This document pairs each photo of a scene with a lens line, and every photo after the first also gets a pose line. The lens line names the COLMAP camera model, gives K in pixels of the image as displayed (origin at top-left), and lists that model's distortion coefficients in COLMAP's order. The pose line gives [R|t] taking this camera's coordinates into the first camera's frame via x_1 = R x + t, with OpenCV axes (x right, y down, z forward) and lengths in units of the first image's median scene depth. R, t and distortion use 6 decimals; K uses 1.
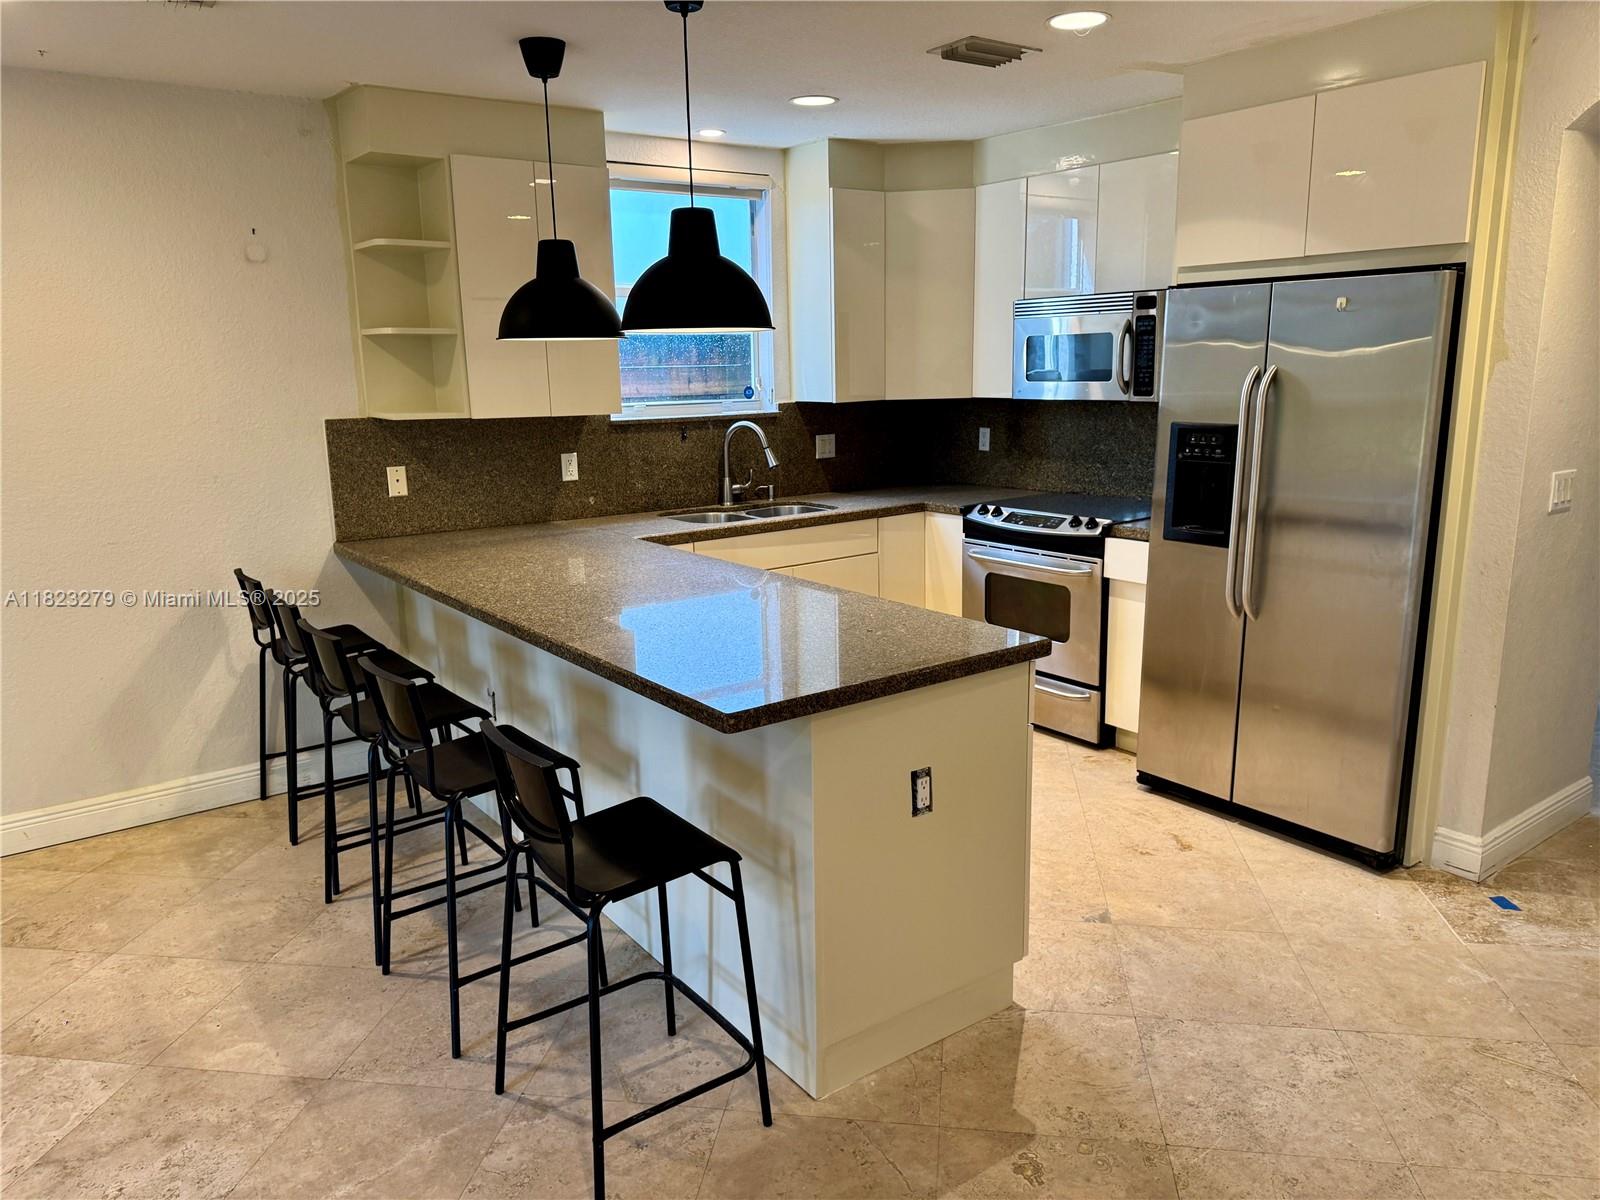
lens RADIAL K [[1134.7, 0, 800.0], [0, 1134.7, 600.0], [0, 0, 1]] dist [0.091764, -0.086808]
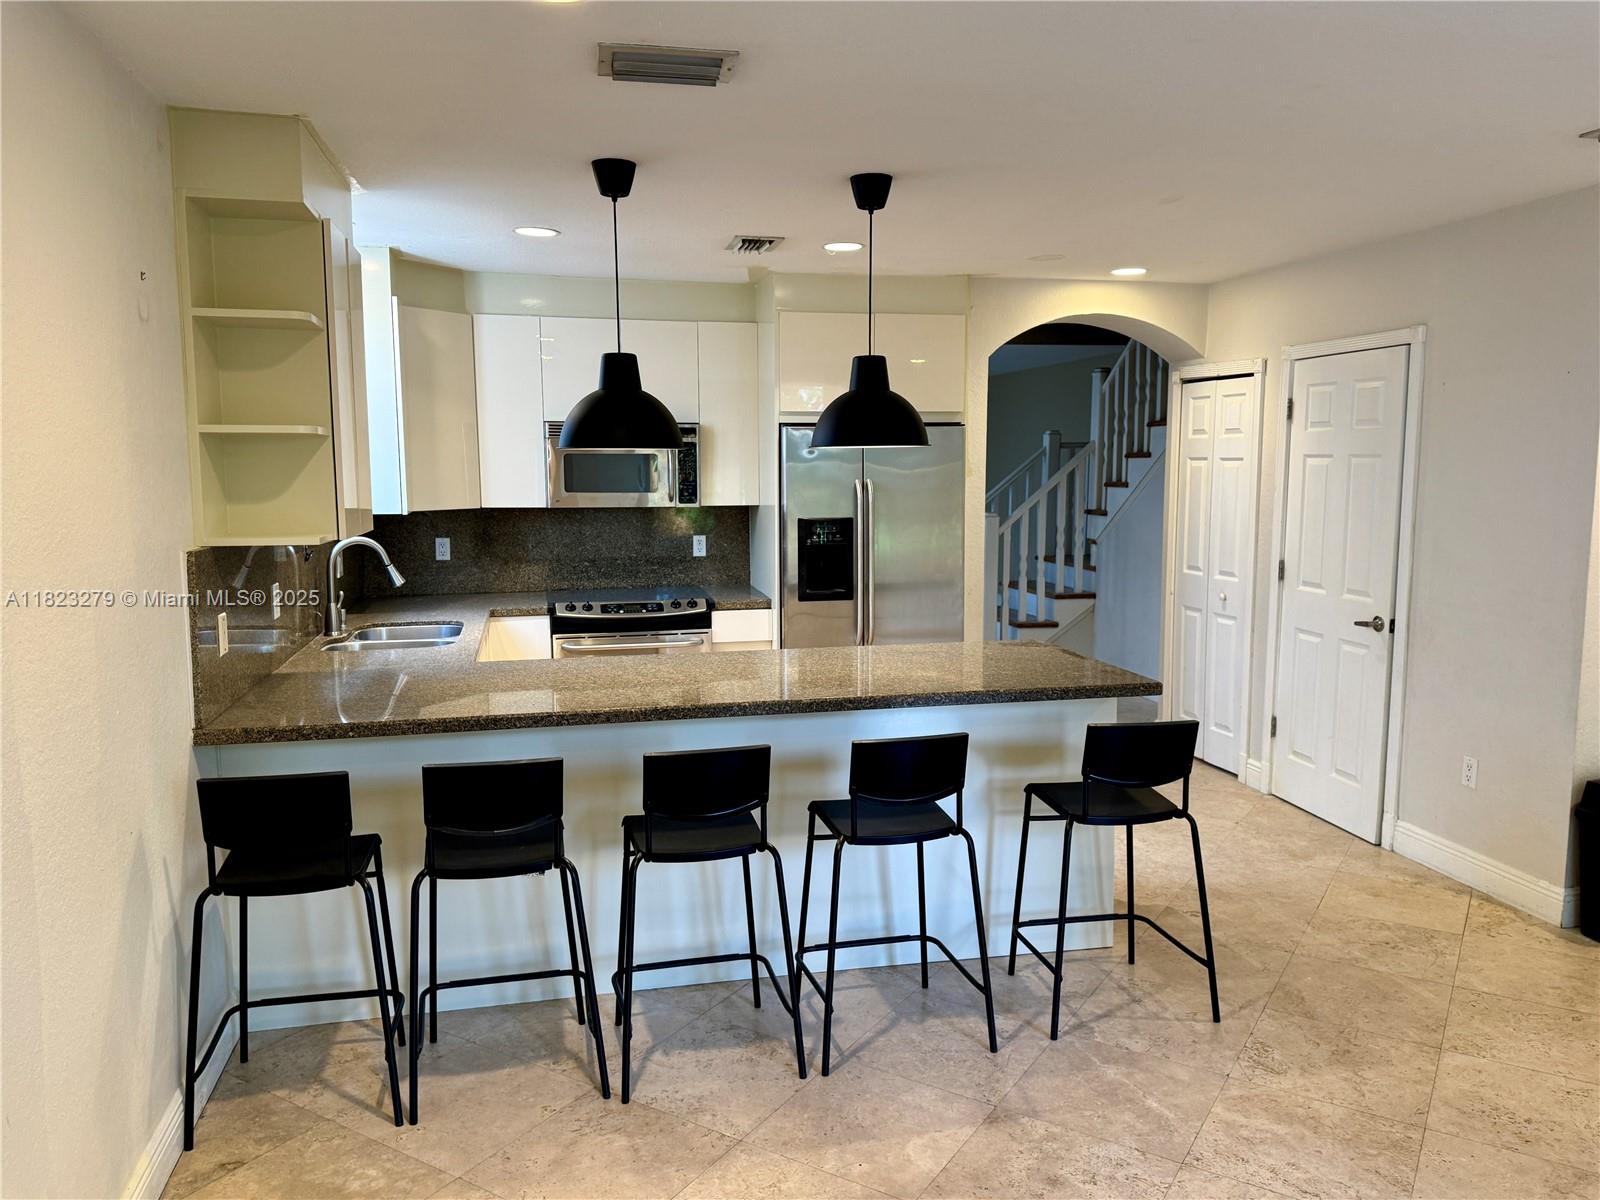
lens RADIAL K [[1184.3, 0, 800.0], [0, 1184.3, 600.0], [0, 0, 1]] dist [0.028006, -0.002136]
pose [[0.394272, -0.088794, 0.914694, -0.888339], [0.187106, 0.982230, 0.014699, -0.068182], [-0.899745, 0.165350, 0.403880, 0.378036]]
